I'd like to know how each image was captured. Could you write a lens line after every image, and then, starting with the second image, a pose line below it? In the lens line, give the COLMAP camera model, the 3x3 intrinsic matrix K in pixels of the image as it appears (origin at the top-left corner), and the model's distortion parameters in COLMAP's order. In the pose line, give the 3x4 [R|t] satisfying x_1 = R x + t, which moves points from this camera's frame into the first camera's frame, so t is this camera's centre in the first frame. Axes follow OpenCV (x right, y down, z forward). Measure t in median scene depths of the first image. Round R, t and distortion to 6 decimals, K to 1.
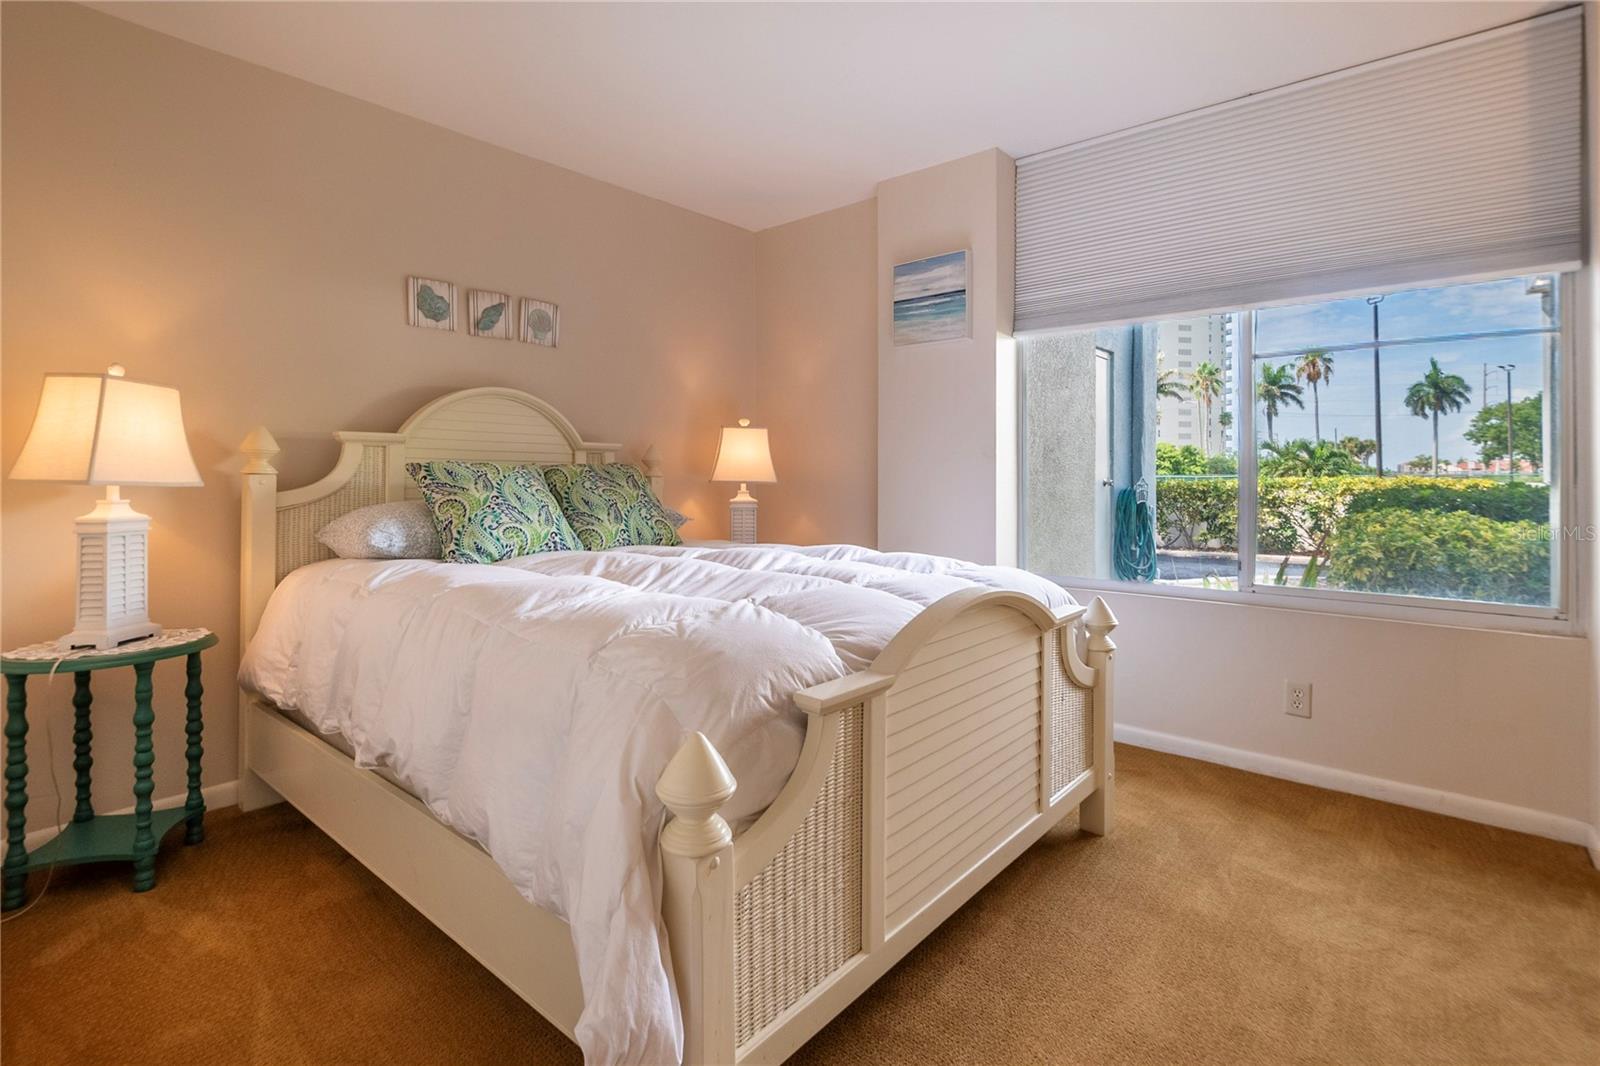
lens RADIAL K [[745.2, 0, 812.0], [0, 745.2, 487.0], [0, 0, 1]] dist [0.001079, -0.000693]
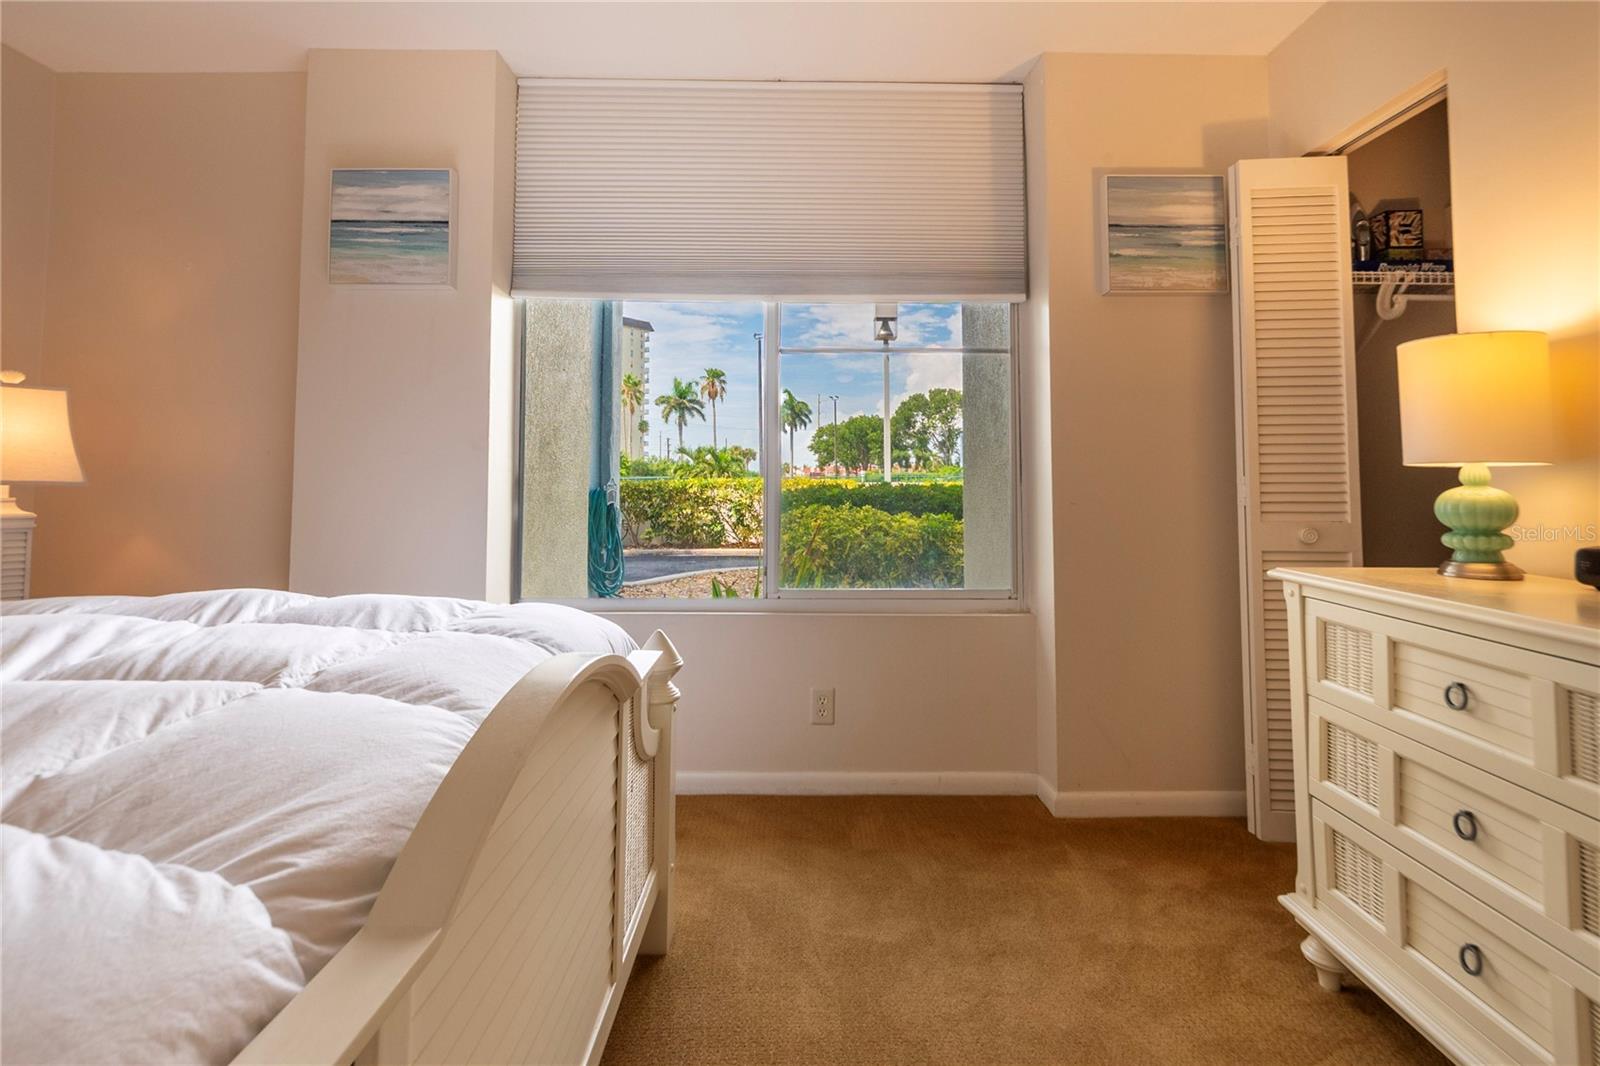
lens RADIAL K [[747.4, 0, 804.0], [0, 747.4, 443.6], [0, 0, 1]] dist [0.001066, -0.000434]
pose [[0.752778, 0.033081, 0.657443, -0.009064], [0.006205, 0.998336, -0.057338, 0.000588], [-0.658246, 0.047242, 0.751319, 0.204049]]
